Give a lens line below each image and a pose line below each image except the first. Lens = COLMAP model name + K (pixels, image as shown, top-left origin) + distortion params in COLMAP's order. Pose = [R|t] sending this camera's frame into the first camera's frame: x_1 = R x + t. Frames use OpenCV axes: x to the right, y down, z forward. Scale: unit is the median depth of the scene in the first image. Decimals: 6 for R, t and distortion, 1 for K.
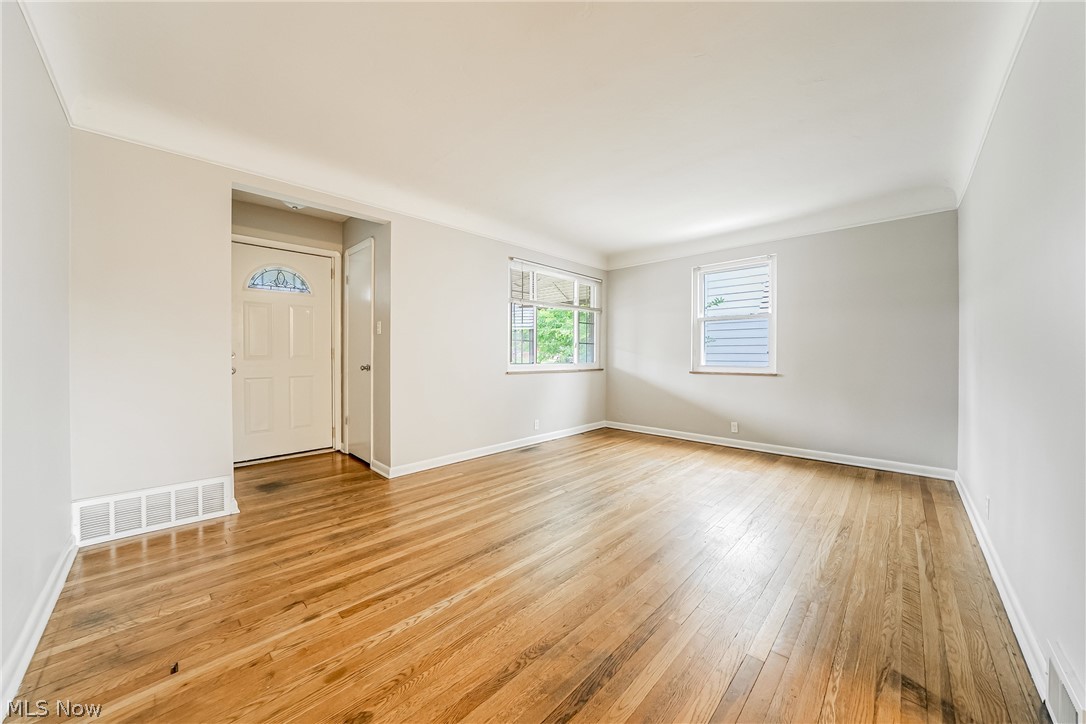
lens RADIAL K [[372.8, 0, 550.3], [0, 372.8, 360.3], [0, 0, 1]] dist [-0.016878, -0.000071]
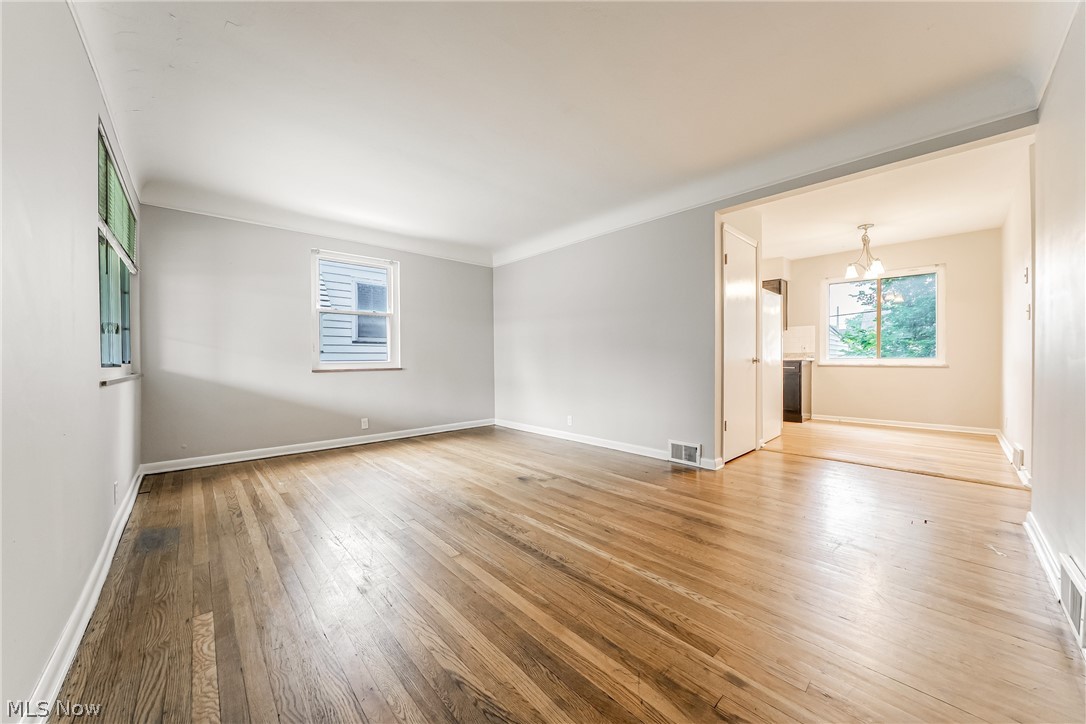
lens RADIAL K [[372.8, 0, 550.6], [0, 372.8, 360.0], [0, 0, 1]] dist [-0.016878, -0.000071]
pose [[0.078629, -0.004726, 0.996893, -1.123874], [0.015162, 0.999879, 0.003544, 0.034146], [-0.996789, 0.014837, 0.078691, 1.034163]]
